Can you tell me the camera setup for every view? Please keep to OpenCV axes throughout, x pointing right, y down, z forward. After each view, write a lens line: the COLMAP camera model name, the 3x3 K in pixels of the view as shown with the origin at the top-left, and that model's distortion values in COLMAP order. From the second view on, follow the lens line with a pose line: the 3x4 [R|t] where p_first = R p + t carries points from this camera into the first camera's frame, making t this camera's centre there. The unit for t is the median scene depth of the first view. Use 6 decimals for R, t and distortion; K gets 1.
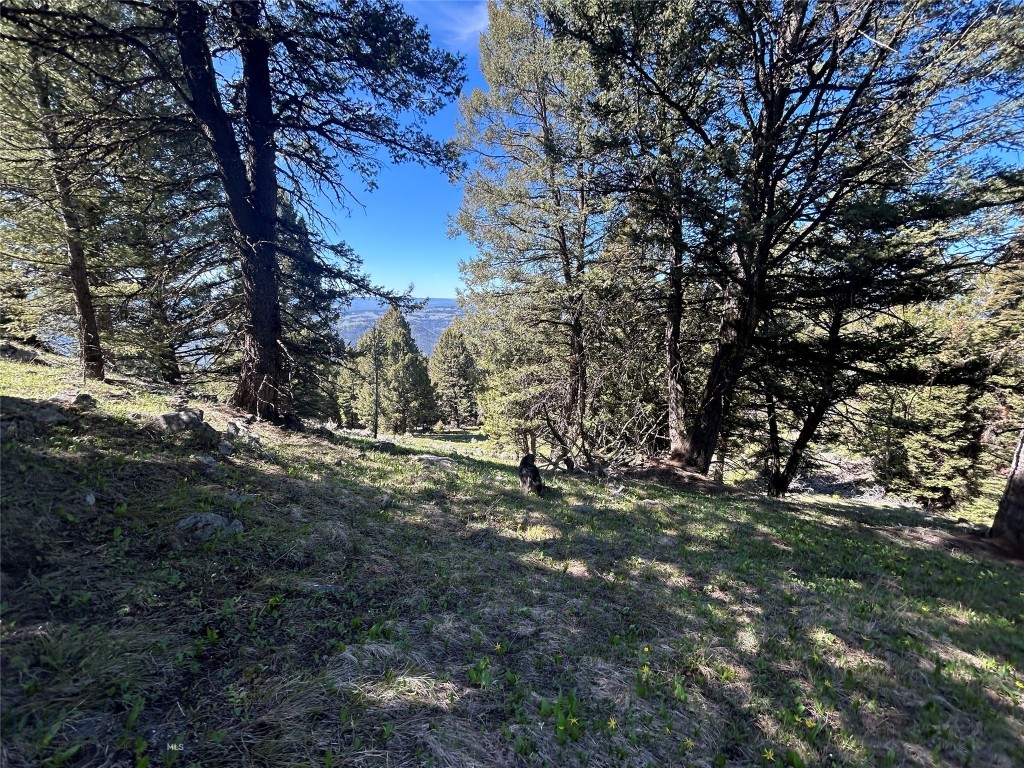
lens RADIAL K [[411.3, 0, 516.4], [0, 411.3, 384.1], [0, 0, 1]] dist [-0.001738, 0.000619]
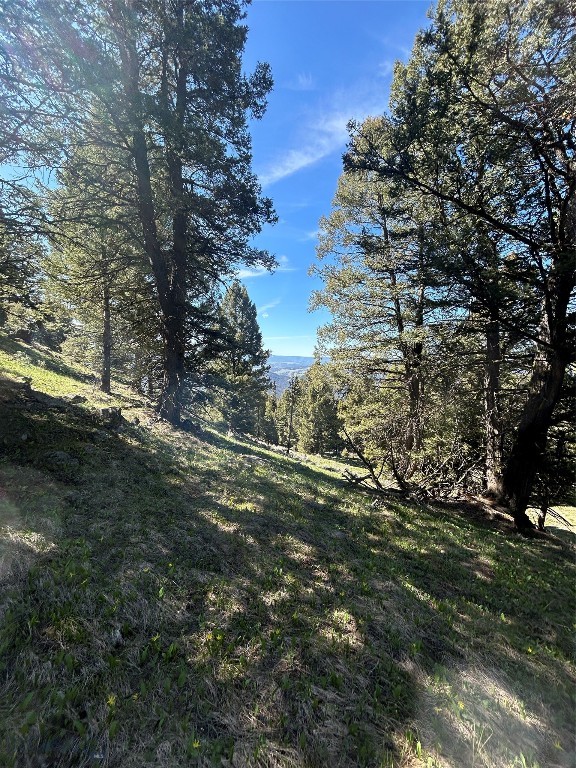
lens RADIAL K [[308.5, 0, 287.8], [0, 308.5, 384.9], [0, 0, 1]] dist [-0.001738, 0.000619]
pose [[0.918412, 0.041707, -0.393421, 0.202044], [-0.087537, 0.991203, -0.099268, 0.014073], [0.385820, 0.125608, 0.913983, 0.012856]]
